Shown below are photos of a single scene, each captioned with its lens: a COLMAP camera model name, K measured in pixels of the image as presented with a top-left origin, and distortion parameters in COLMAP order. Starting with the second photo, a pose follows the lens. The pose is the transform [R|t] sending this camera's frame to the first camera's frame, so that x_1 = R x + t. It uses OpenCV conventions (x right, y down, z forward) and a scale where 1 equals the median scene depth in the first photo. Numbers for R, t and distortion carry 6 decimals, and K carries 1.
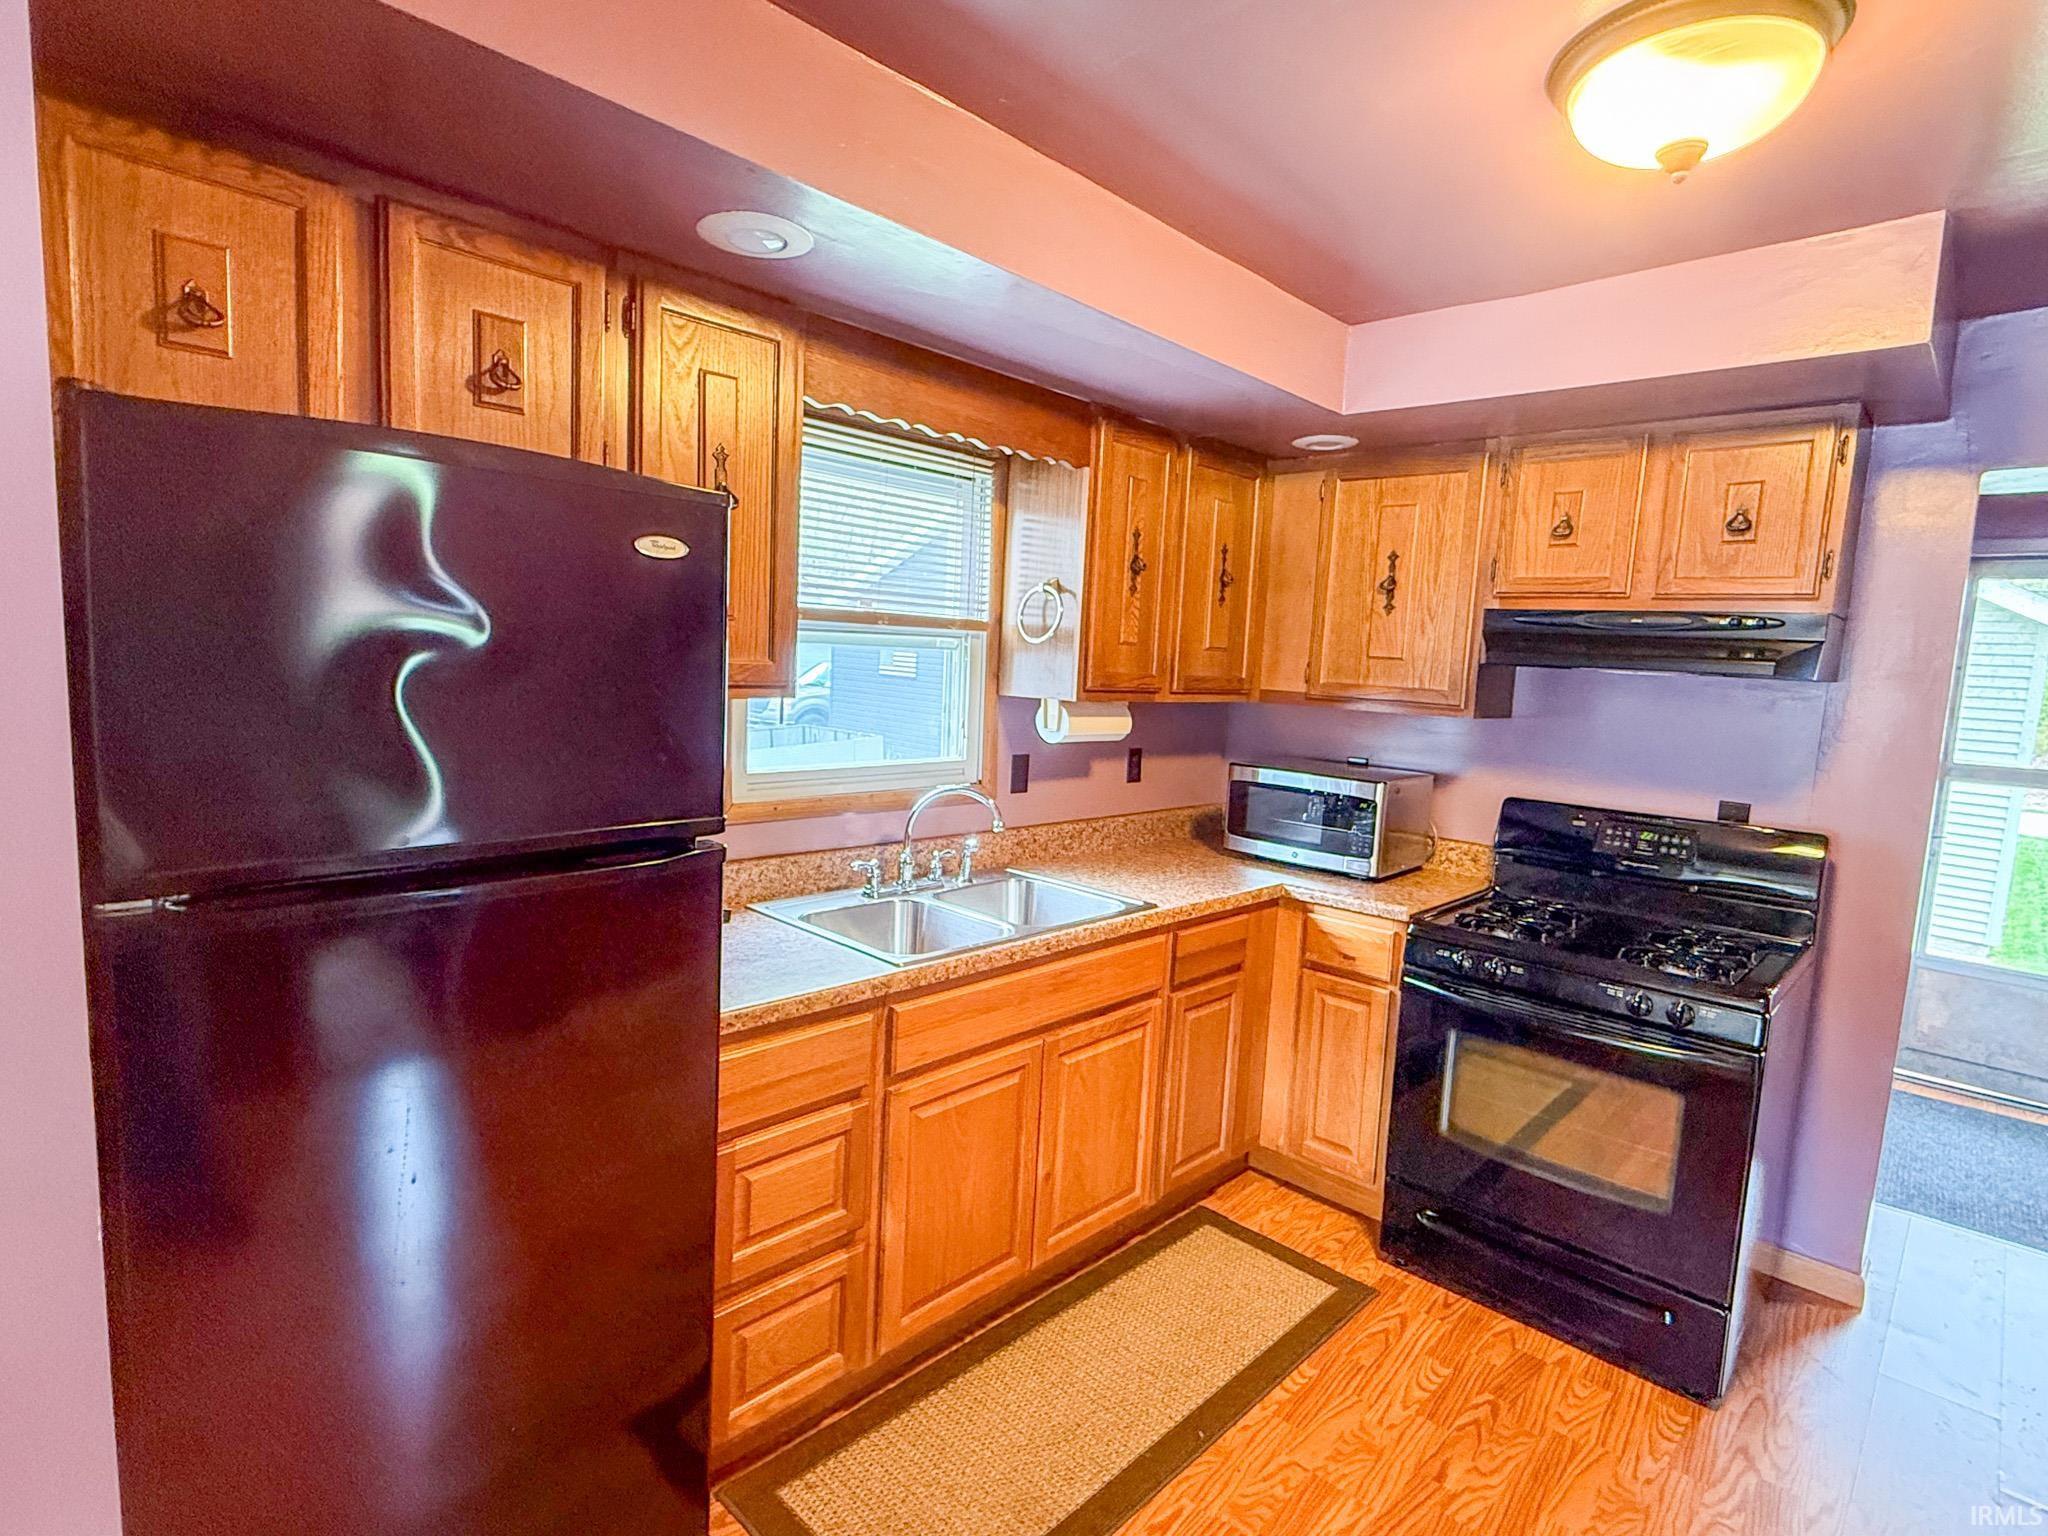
lens RADIAL K [[1031.3, 0, 1023.4], [0, 1031.3, 815.4], [0, 0, 1]] dist [0.000388, 0.000075]
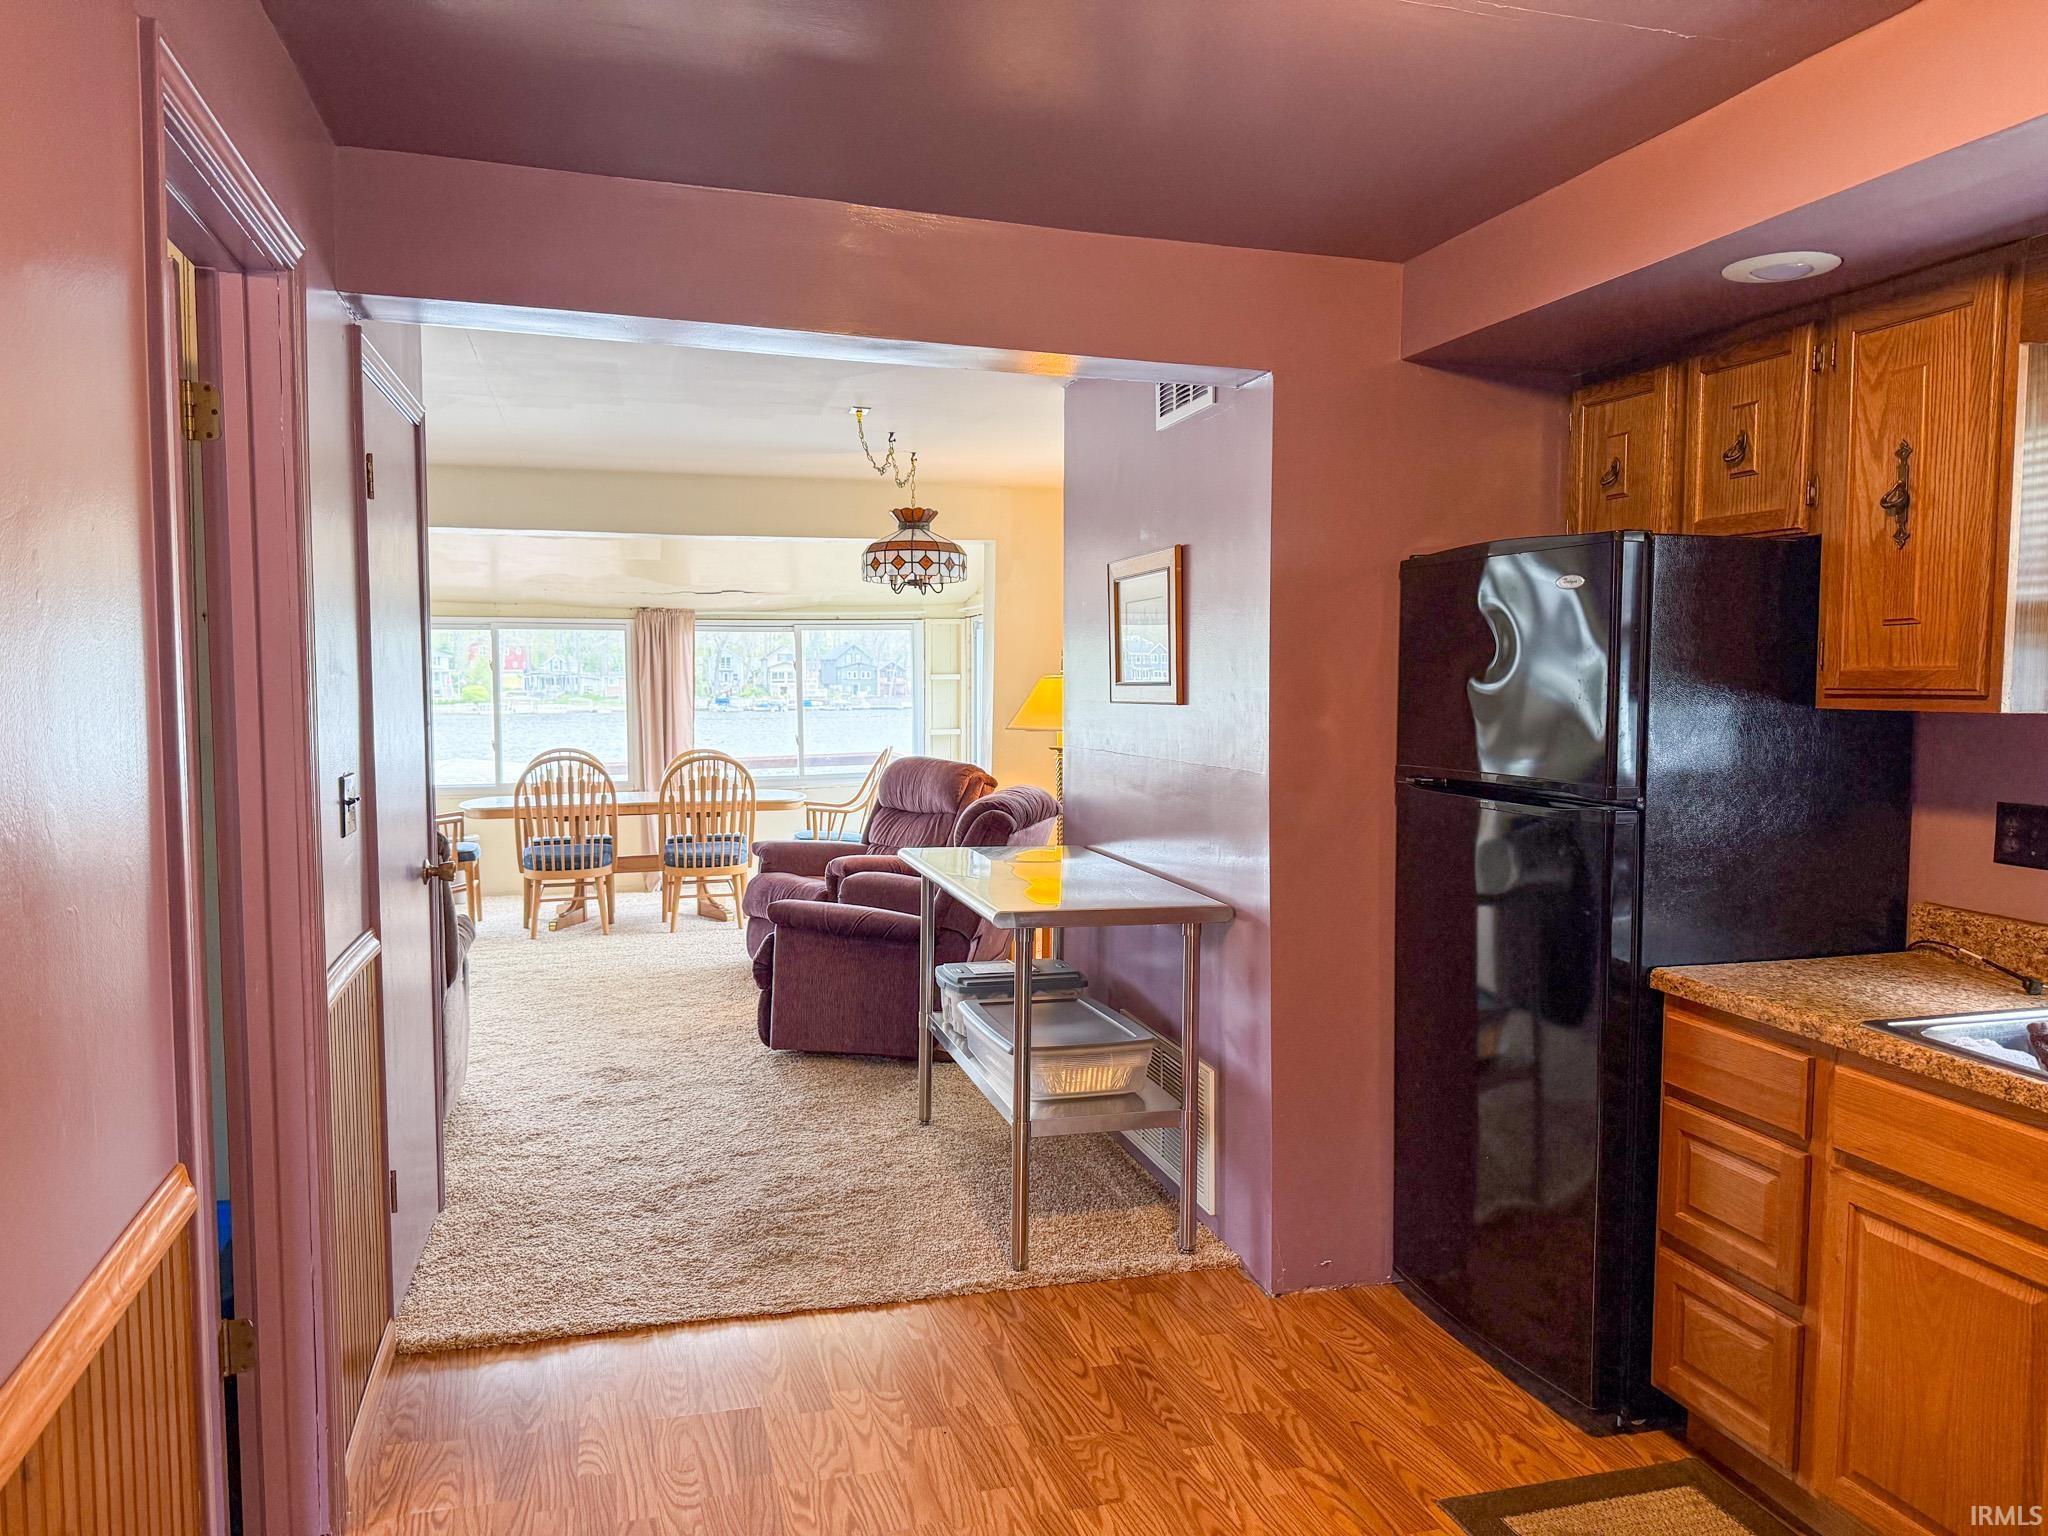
lens RADIAL K [[1453.6, 0, 1024.0], [0, 1453.6, 768.0], [0, 0, 1]] dist [0.053867, 0.000228]
pose [[-0.486615, 0.030373, -0.873088, 1.298635], [-0.141775, 0.983402, 0.113229, -0.100715], [0.862036, 0.178881, -0.474232, 0.991841]]
